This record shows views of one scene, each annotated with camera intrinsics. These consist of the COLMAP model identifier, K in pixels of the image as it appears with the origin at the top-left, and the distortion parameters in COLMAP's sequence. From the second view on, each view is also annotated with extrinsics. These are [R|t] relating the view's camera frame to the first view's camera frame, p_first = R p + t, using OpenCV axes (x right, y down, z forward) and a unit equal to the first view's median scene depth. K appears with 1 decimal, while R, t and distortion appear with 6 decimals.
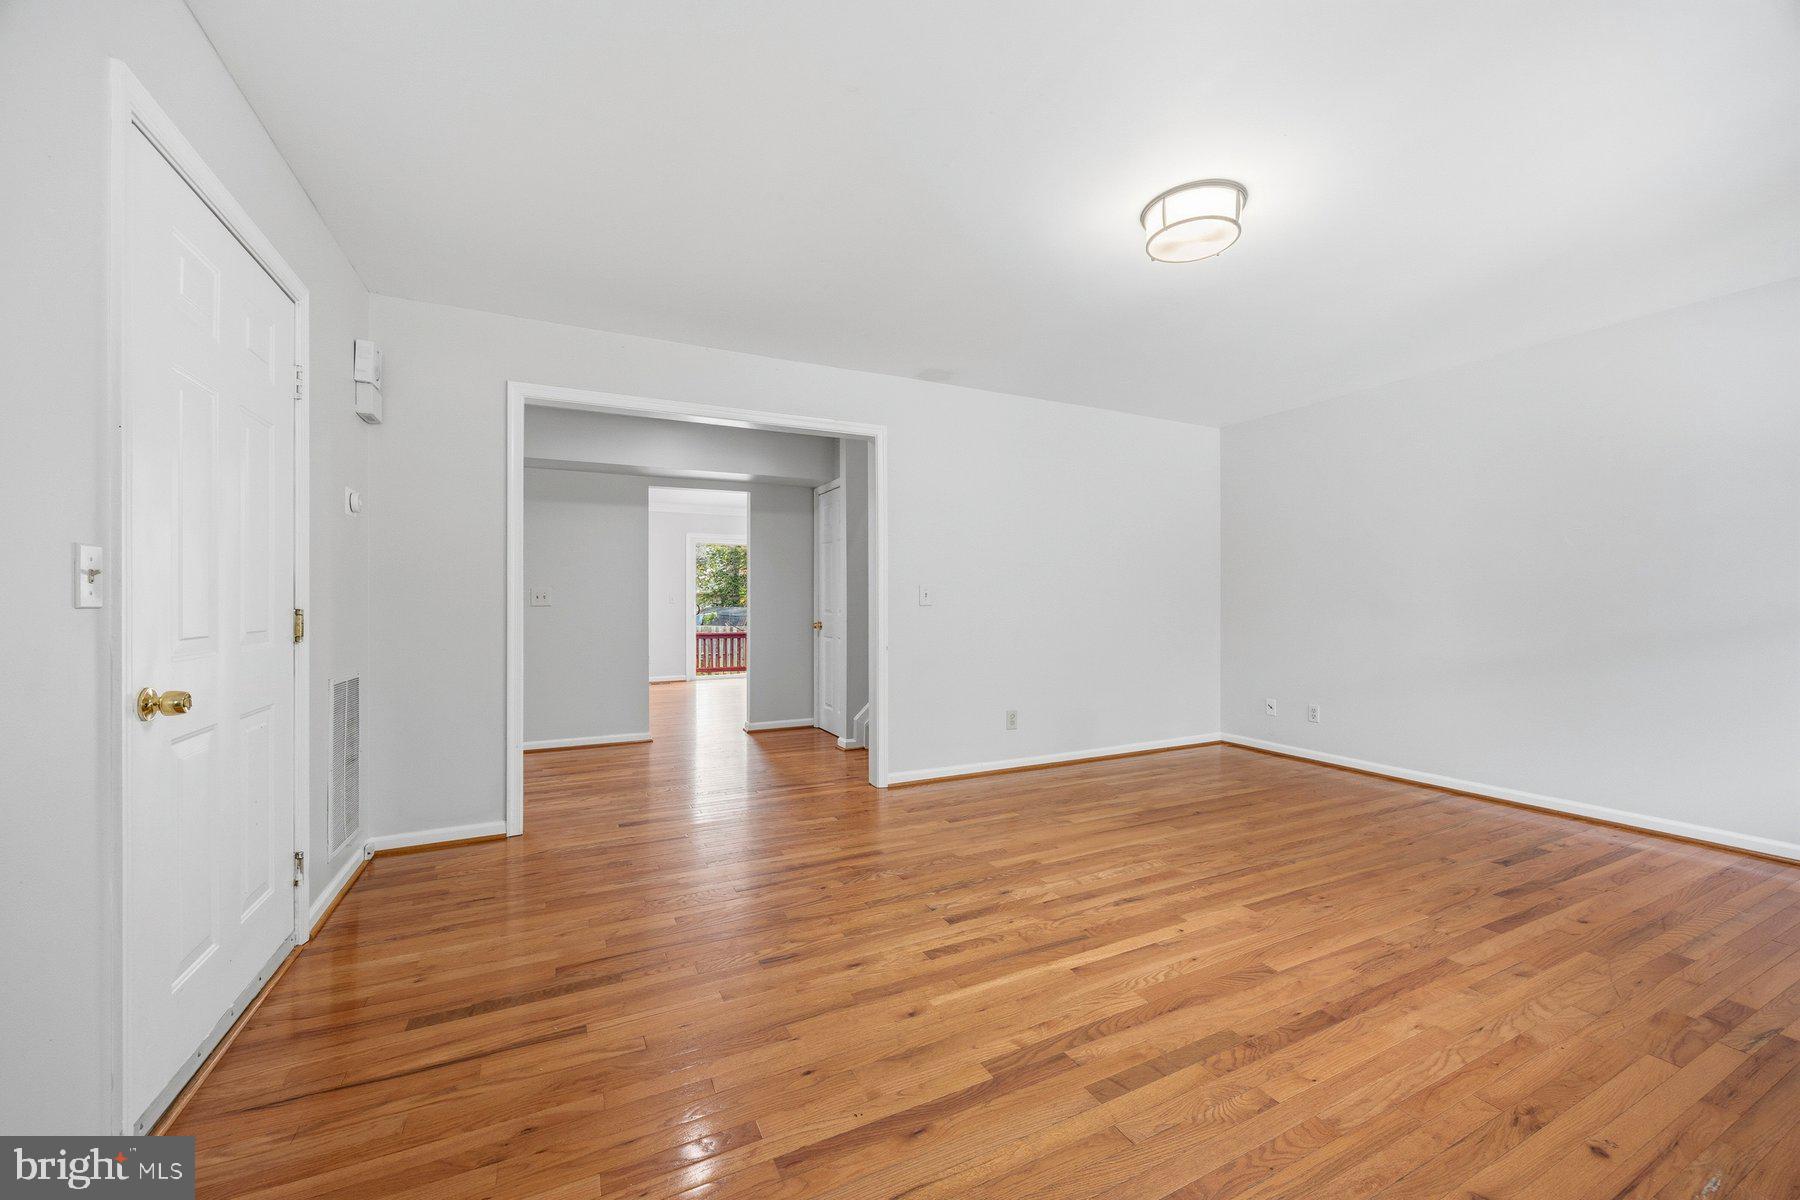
lens RADIAL K [[687.2, 0, 899.5], [0, 687.2, 601.0], [0, 0, 1]] dist [-0.002256, 0.000610]
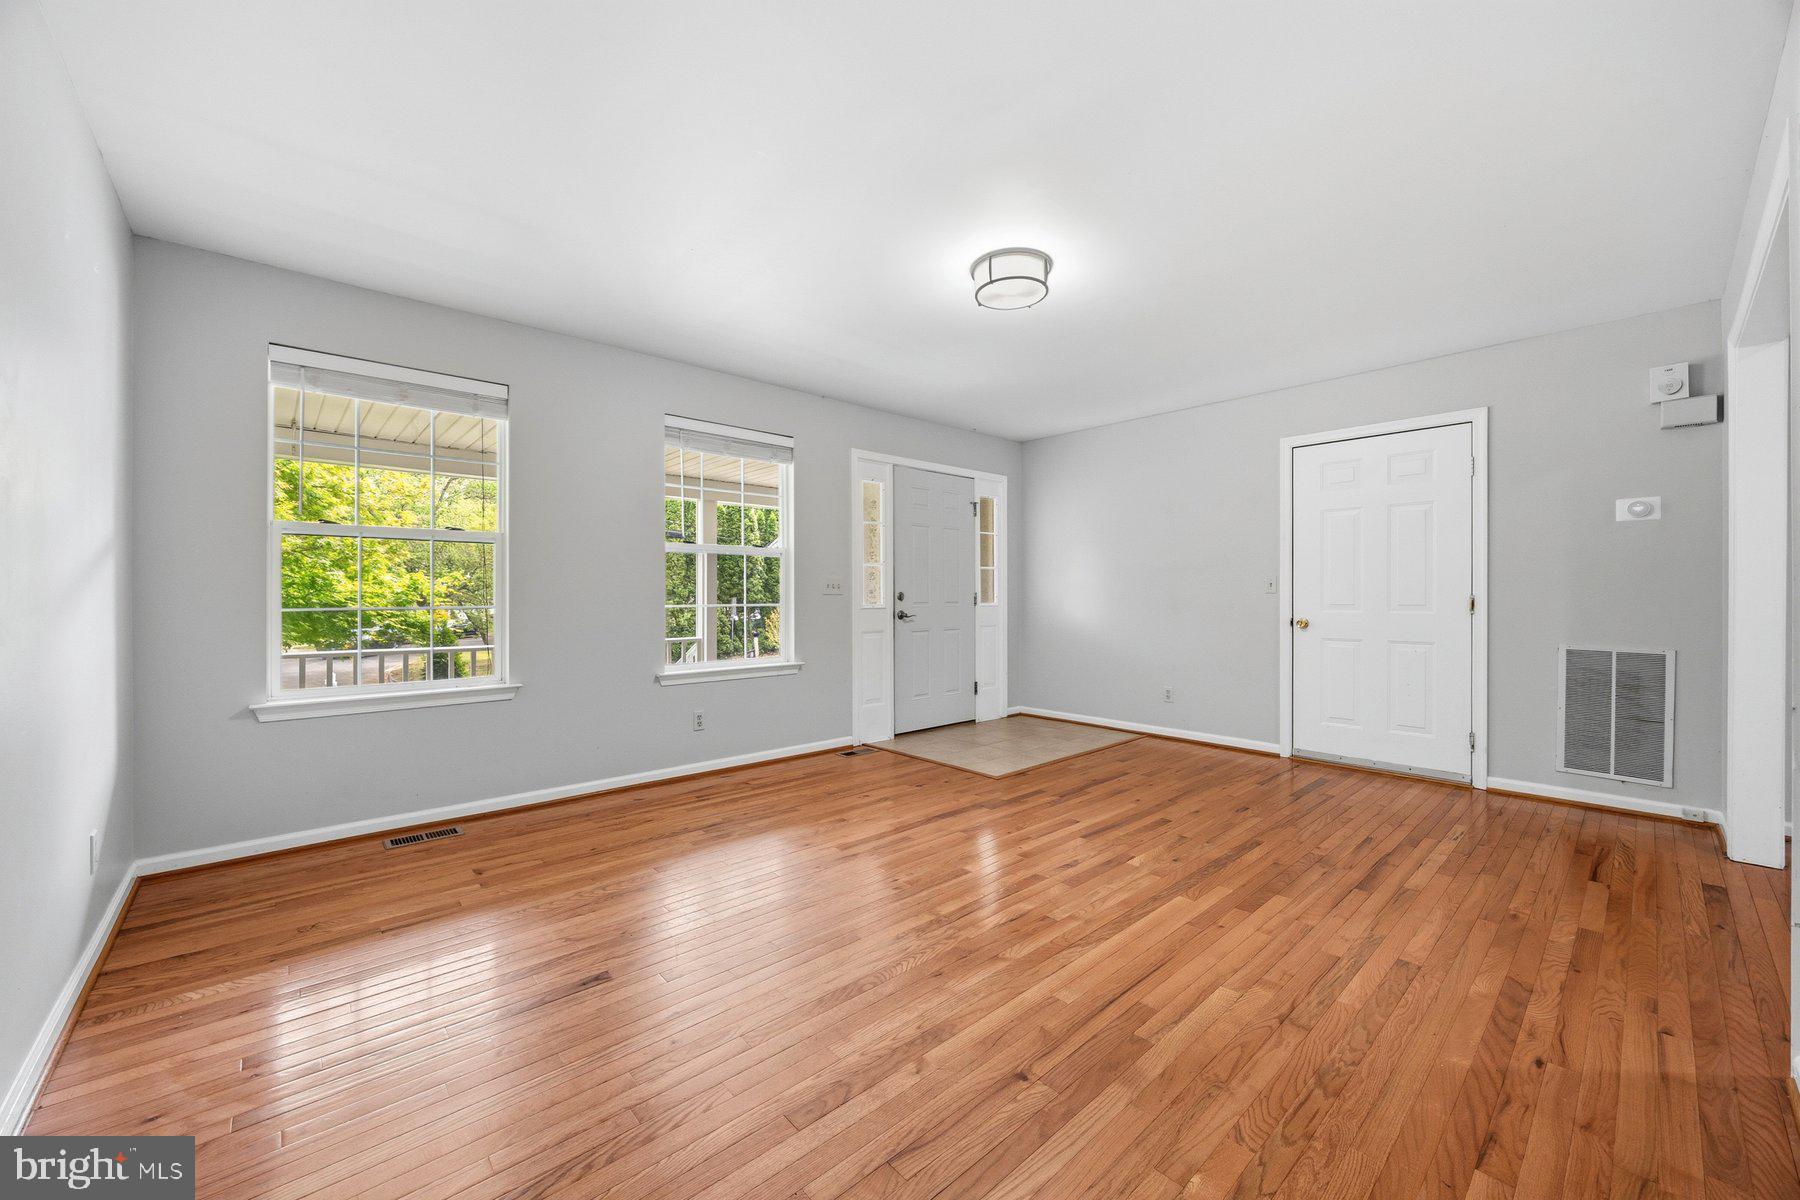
lens RADIAL K [[687.2, 0, 896.6], [0, 687.2, 598.8], [0, 0, 1]] dist [-0.002256, 0.000610]
pose [[-0.962604, 0.001634, -0.270908, 0.752774], [0.000213, 0.999986, 0.005275, 0.007097], [0.270913, 0.005020, -0.962591, 1.668821]]
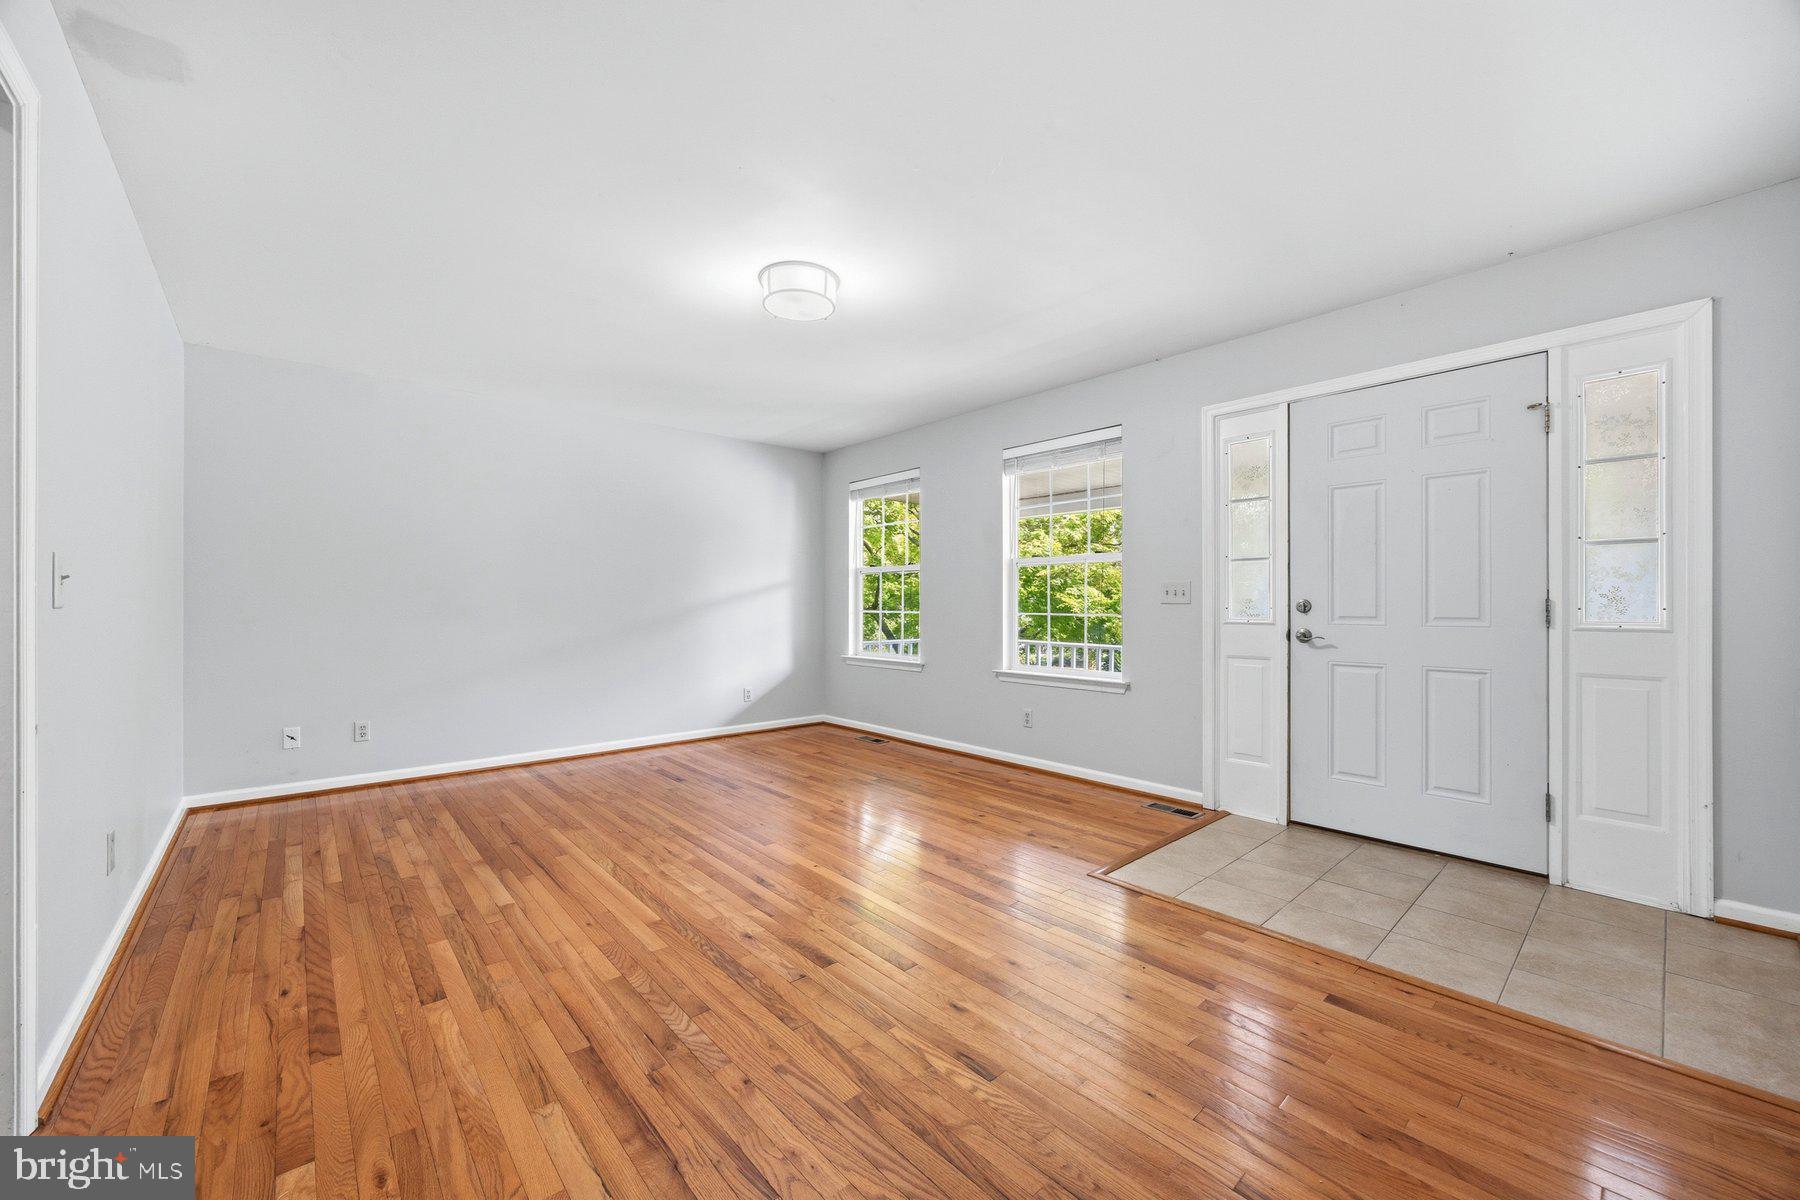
lens RADIAL K [[687.2, 0, 891.1], [0, 687.2, 609.7], [0, 0, 1]] dist [-0.002256, 0.000610]
pose [[-0.255059, -0.007518, 0.966896, -0.627390], [-0.000772, 0.999971, 0.007572, 0.007524], [-0.966925, 0.001185, -0.255057, 0.911402]]
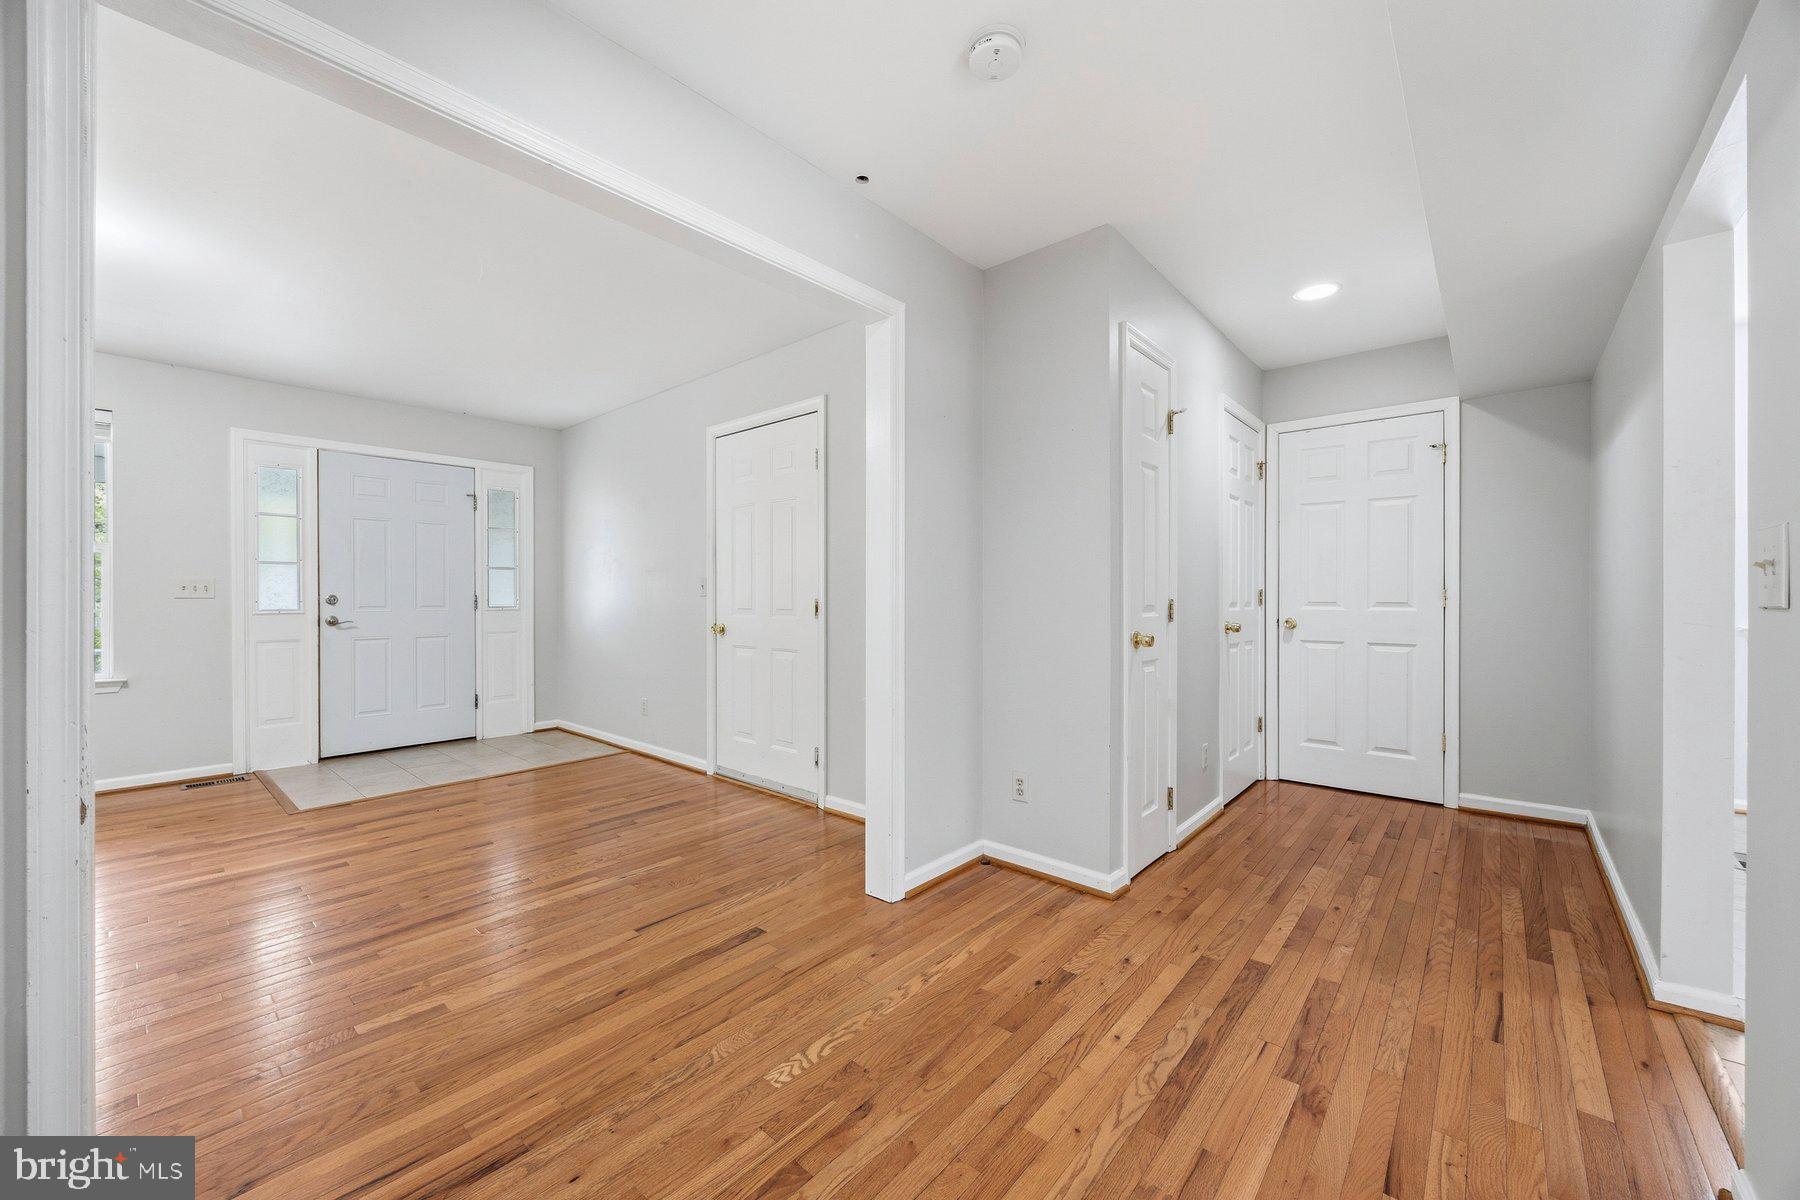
lens RADIAL K [[687.2, 0, 889.8], [0, 687.2, 600.3], [0, 0, 1]] dist [-0.002256, 0.000610]
pose [[-0.926843, 0.003593, -0.375432, -0.308908], [0.001660, 0.999984, 0.005472, 0.004664], [0.375446, 0.004448, -0.926834, 1.871784]]
